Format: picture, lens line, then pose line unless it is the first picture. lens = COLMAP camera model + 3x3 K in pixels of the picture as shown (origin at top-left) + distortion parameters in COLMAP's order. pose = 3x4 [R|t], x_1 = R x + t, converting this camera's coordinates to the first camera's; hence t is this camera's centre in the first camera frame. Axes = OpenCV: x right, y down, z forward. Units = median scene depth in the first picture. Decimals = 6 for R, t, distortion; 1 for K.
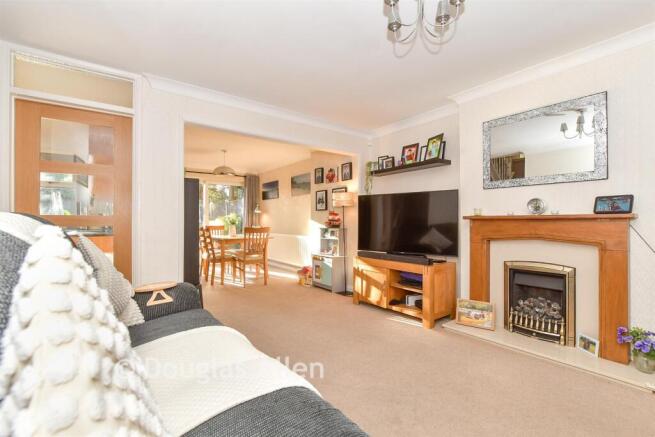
lens RADIAL K [[290.9, 0, 328.0], [0, 290.9, 218.1], [0, 0, 1]] dist [-0.003009, -0.000317]
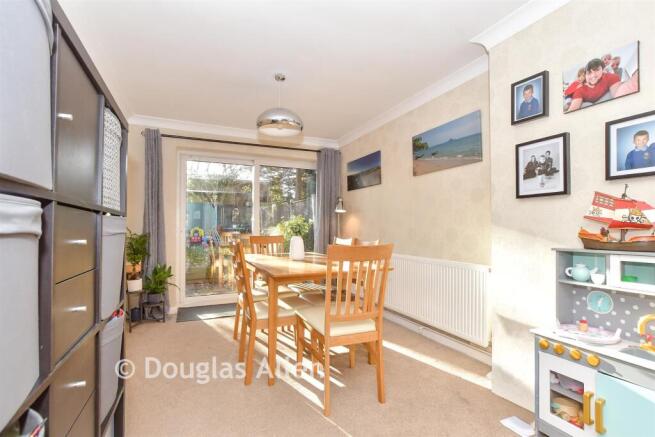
lens RADIAL K [[301.4, 0, 326.4], [0, 301.4, 222.3], [0, 0, 1]] dist [0.000540, 0.000049]
pose [[0.973790, -0.003129, -0.227427, -0.158215], [0.001139, 0.999960, -0.008878, 0.005623], [0.227446, 0.008387, 0.973755, 0.495923]]
